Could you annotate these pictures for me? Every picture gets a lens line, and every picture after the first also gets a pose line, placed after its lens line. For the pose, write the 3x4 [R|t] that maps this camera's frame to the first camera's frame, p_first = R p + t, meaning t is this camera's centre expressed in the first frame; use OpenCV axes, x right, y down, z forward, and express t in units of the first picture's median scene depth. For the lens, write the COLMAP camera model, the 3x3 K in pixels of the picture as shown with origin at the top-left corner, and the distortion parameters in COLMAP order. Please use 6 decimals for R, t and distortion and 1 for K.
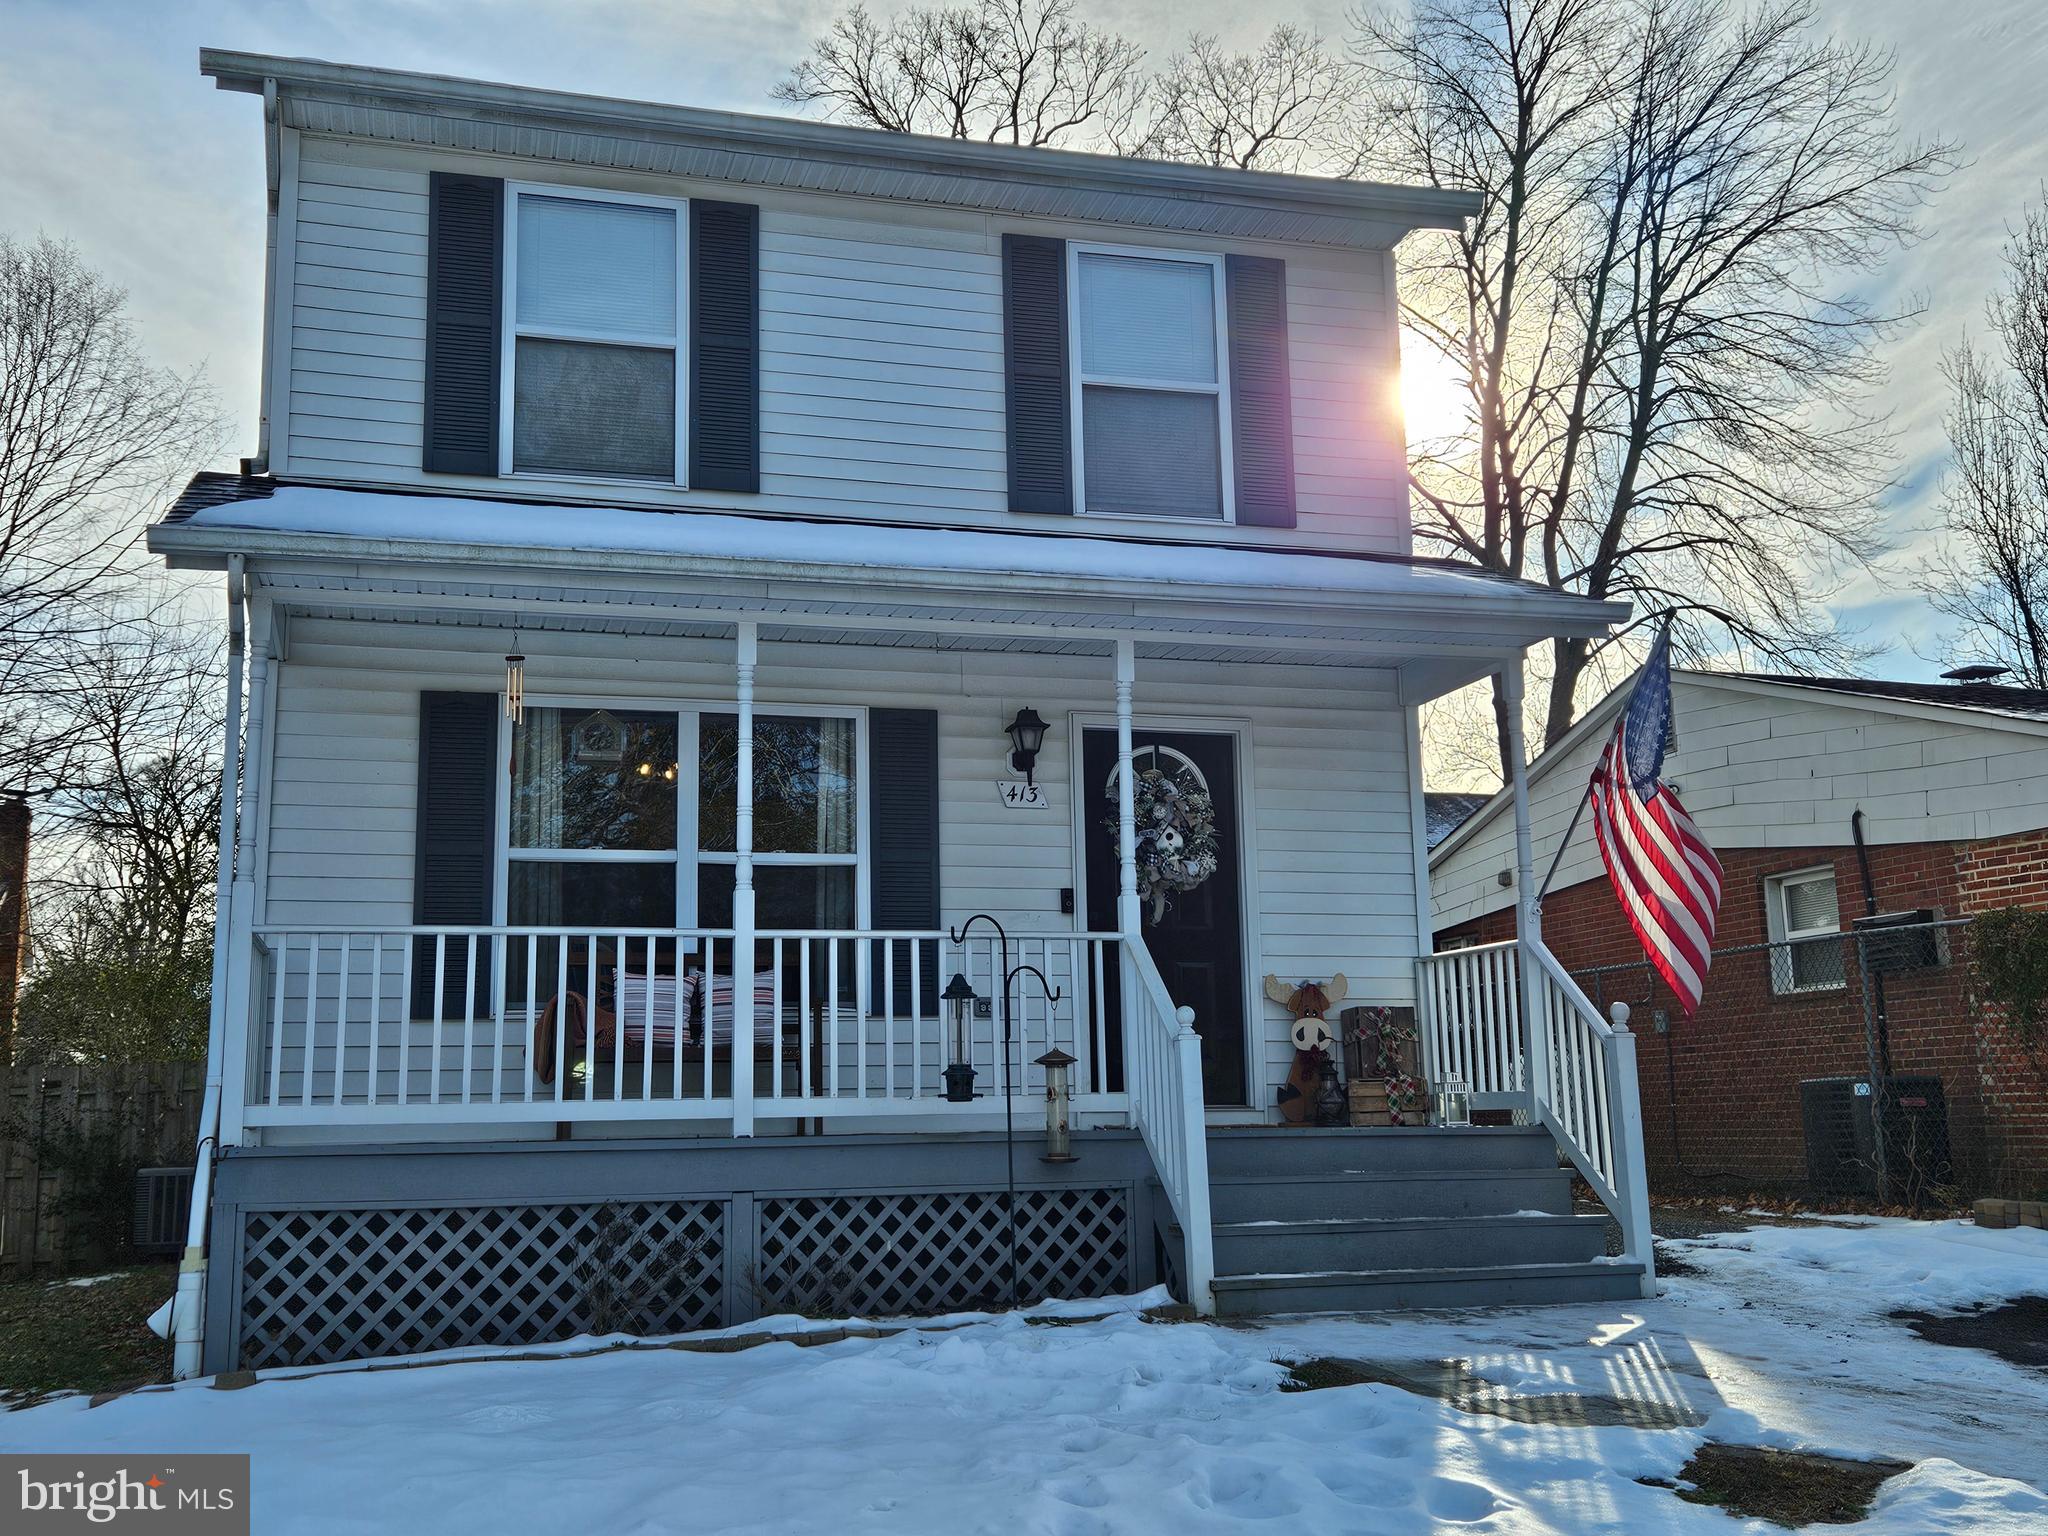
lens RADIAL K [[1989.8, 0, 951.6], [0, 1989.8, 717.8], [0, 0, 1]] dist [0.066871, -0.029474]
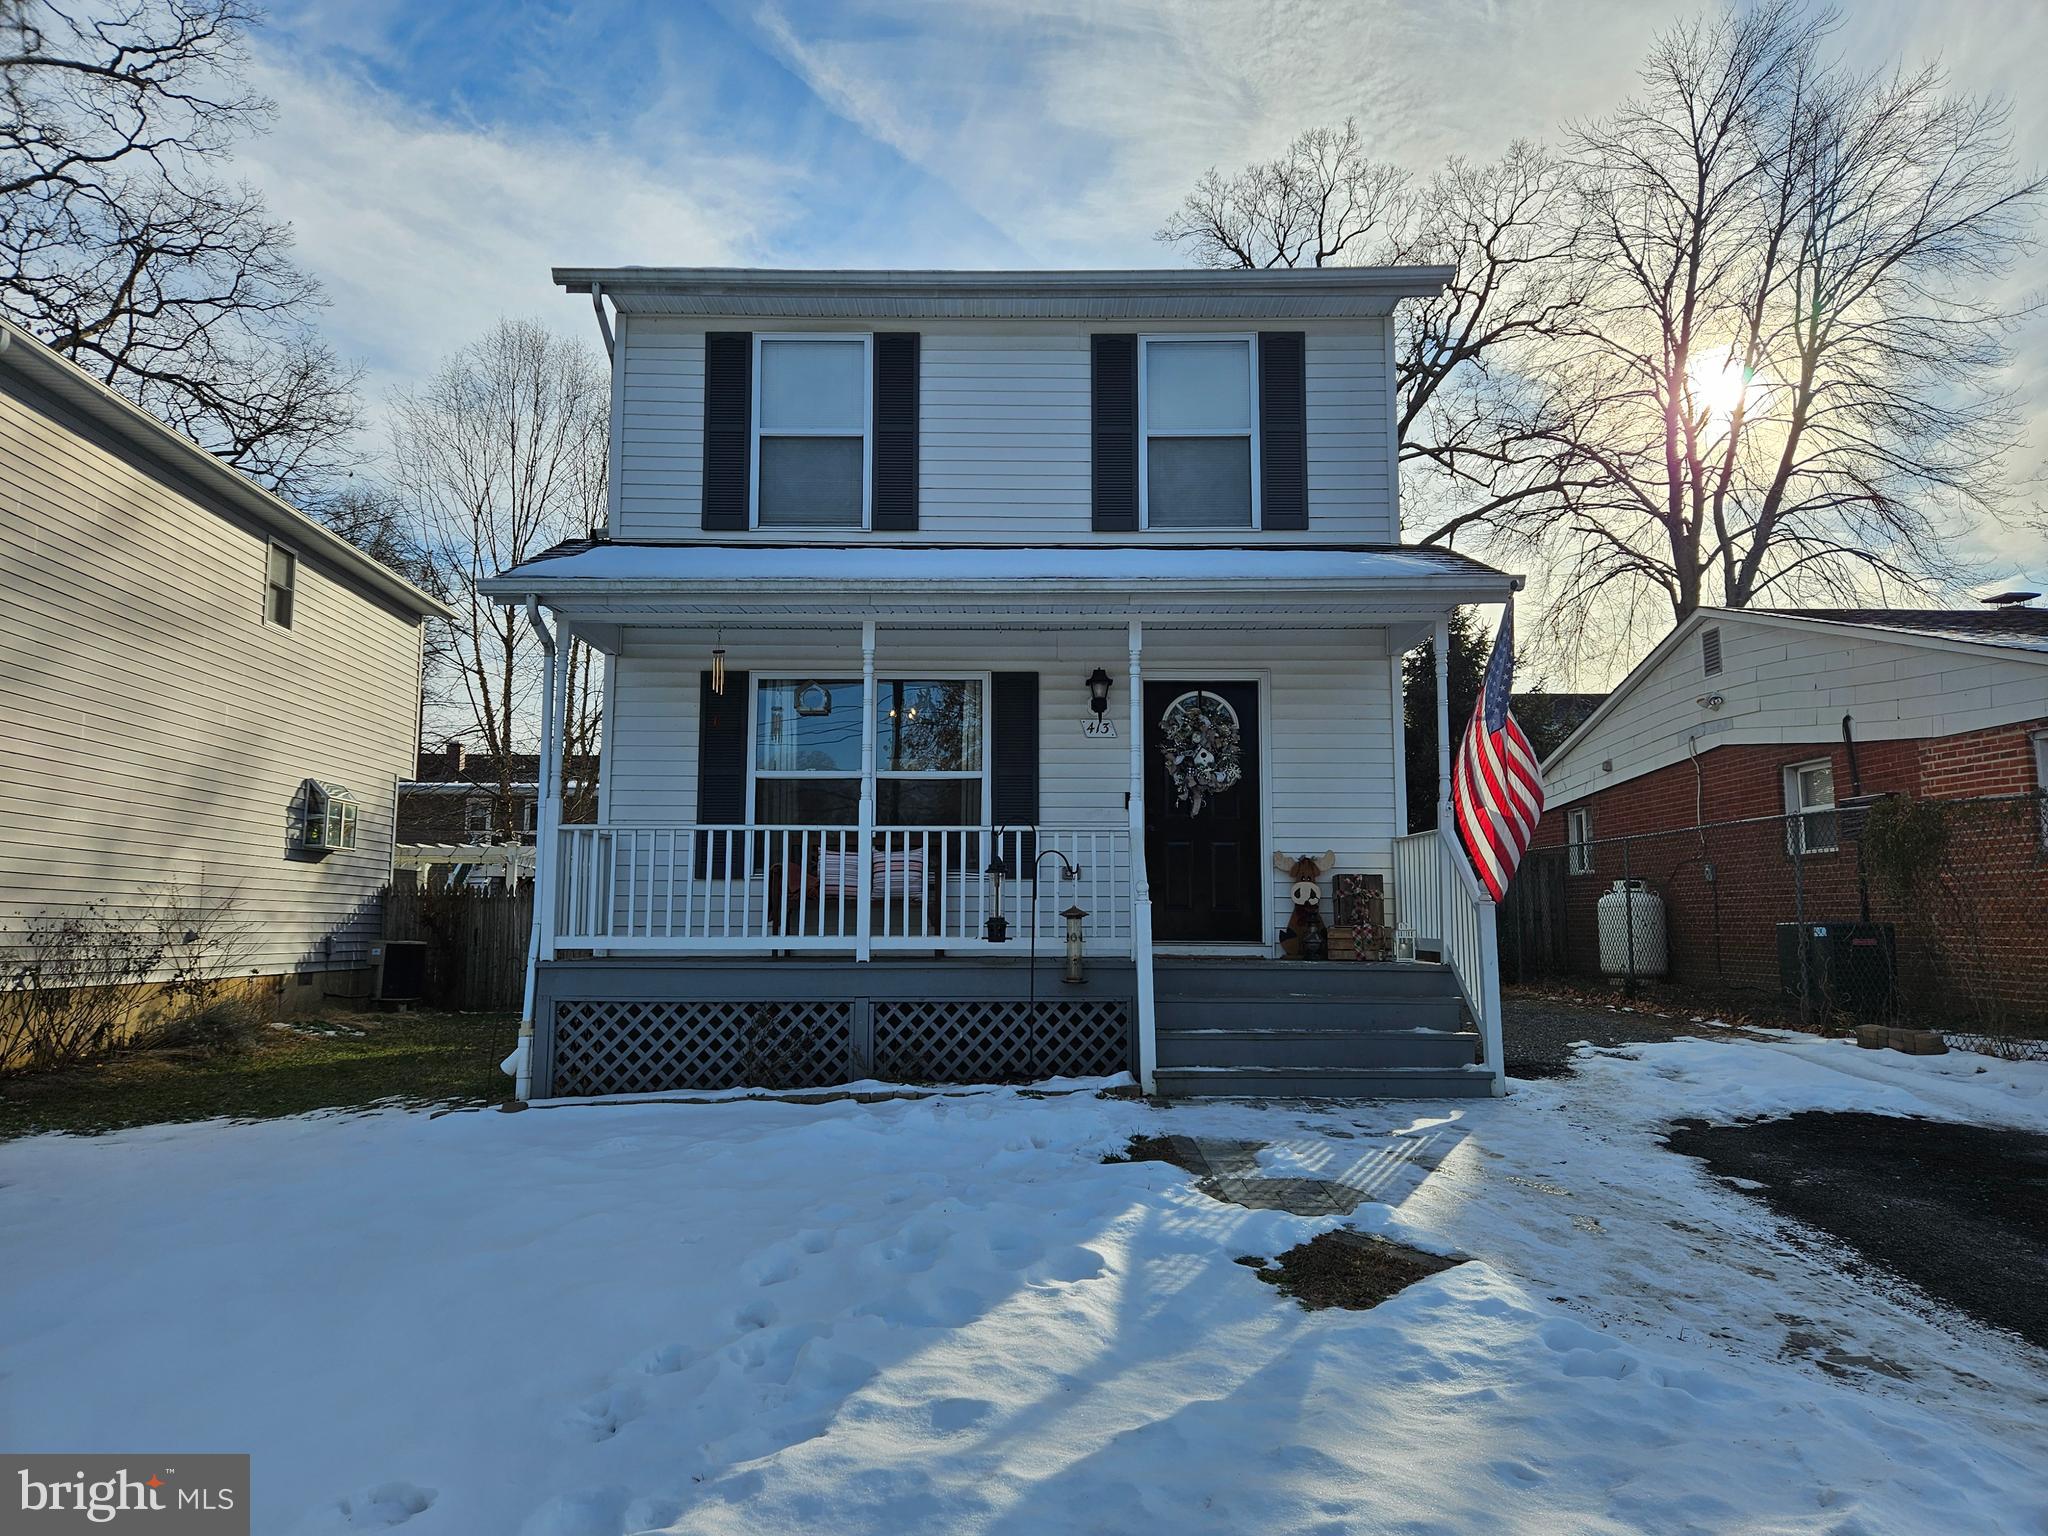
lens RADIAL K [[1279.6, 0, 993.8], [0, 1279.6, 747.9], [0, 0, 1]] dist [0.075999, -0.060187]
pose [[0.965237, -0.016558, -0.260853, 0.210080], [0.035260, 0.997118, 0.067180, -0.012771], [0.258988, -0.074042, 0.963038, 0.078190]]
